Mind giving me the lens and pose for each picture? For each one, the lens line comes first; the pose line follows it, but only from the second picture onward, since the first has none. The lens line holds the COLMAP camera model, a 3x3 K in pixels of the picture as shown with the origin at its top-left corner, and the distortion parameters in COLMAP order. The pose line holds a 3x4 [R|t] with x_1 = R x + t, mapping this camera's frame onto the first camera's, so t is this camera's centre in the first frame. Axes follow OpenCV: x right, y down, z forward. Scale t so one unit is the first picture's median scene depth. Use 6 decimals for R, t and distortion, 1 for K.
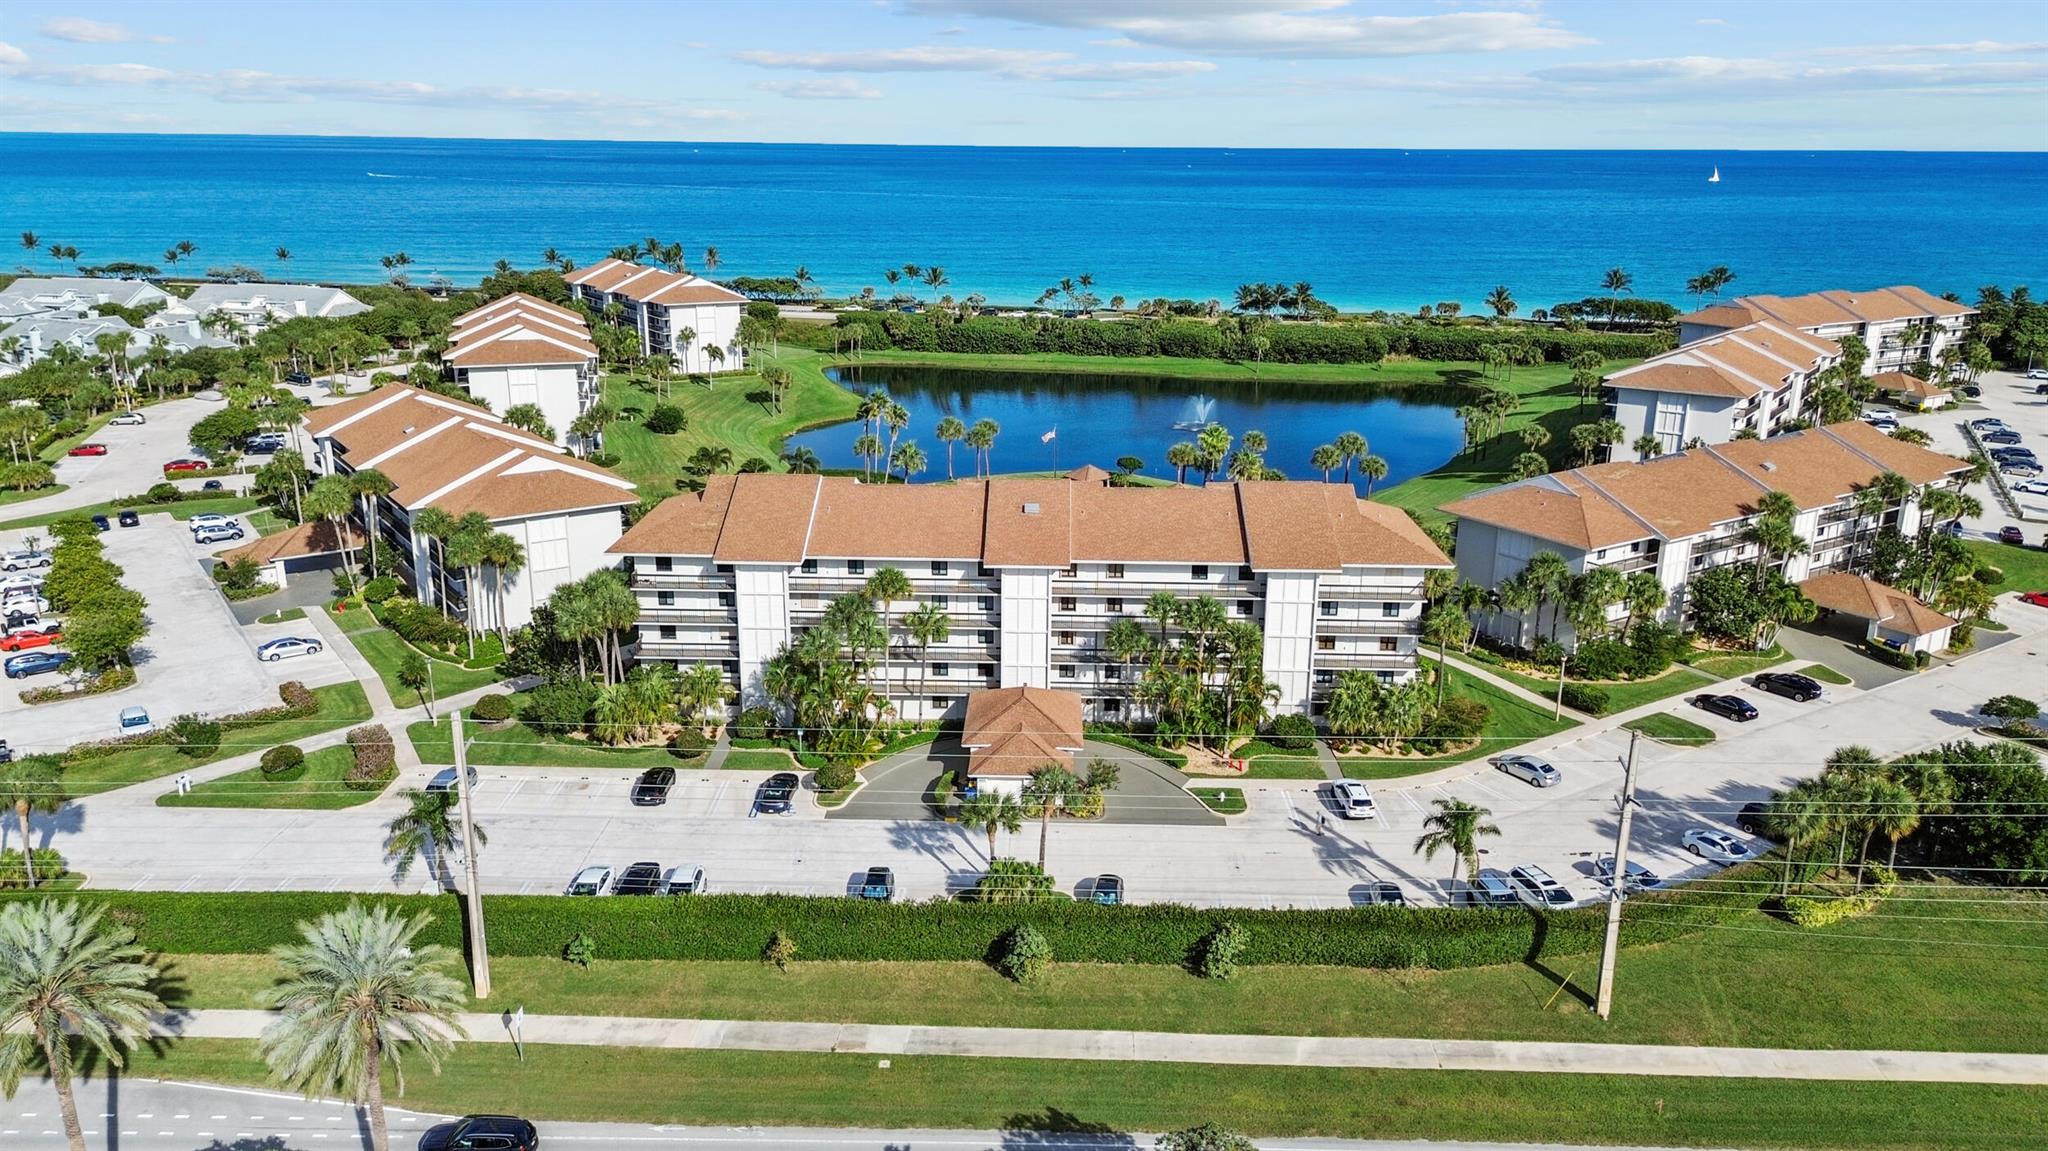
lens RADIAL K [[1348.9, 0, 1045.0], [0, 1348.9, 566.5], [0, 0, 1]] dist [0.025900, -0.004099]
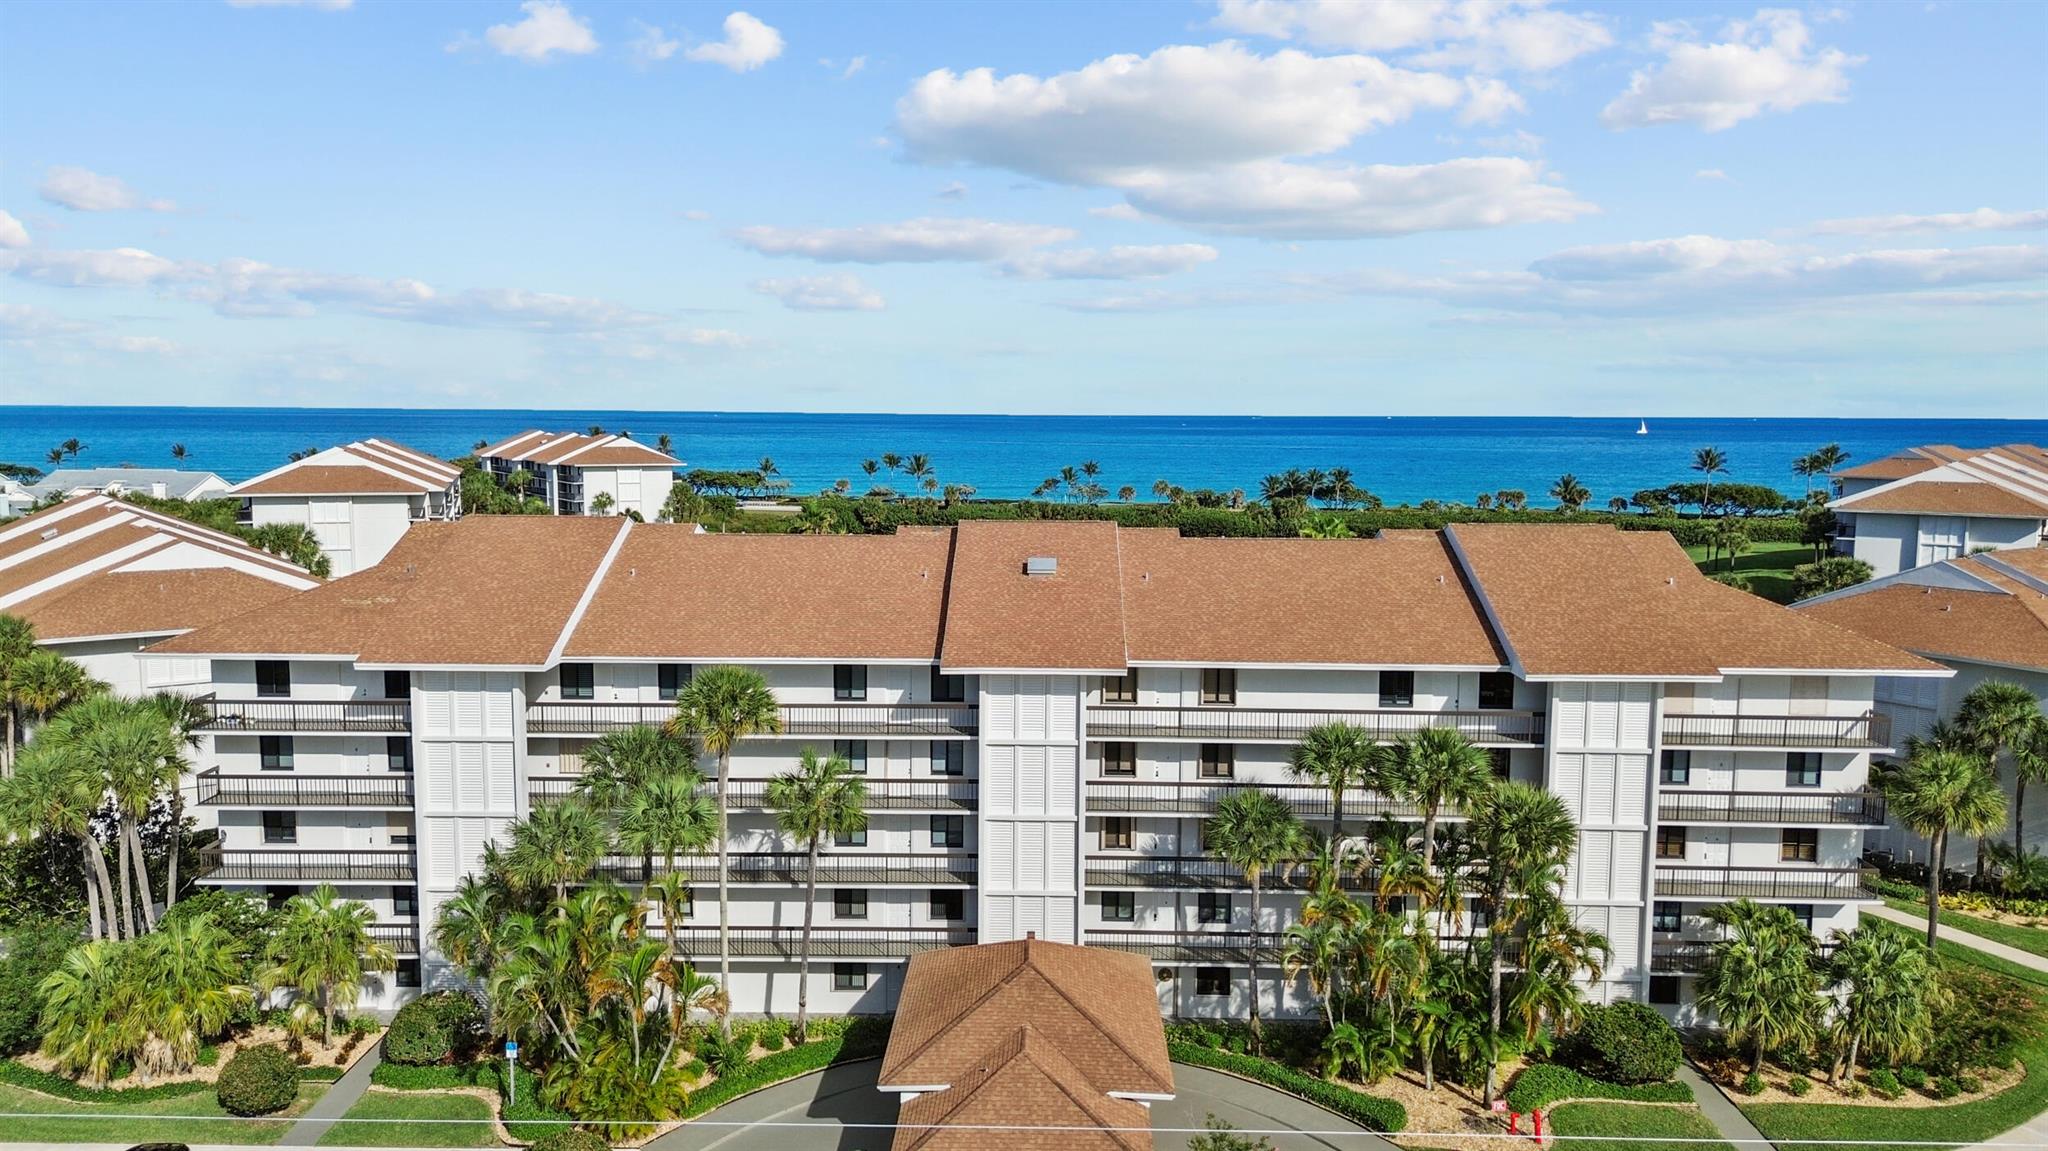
lens RADIAL K [[1348.9, 0, 1045.0], [0, 1348.9, 566.5], [0, 0, 1]] dist [0.025900, -0.004099]
pose [[0.999987, -0.003339, 0.003854, -0.010825], [0.004012, 0.981689, -0.190446, 0.051127], [-0.003147, 0.190459, 0.981690, 0.517631]]
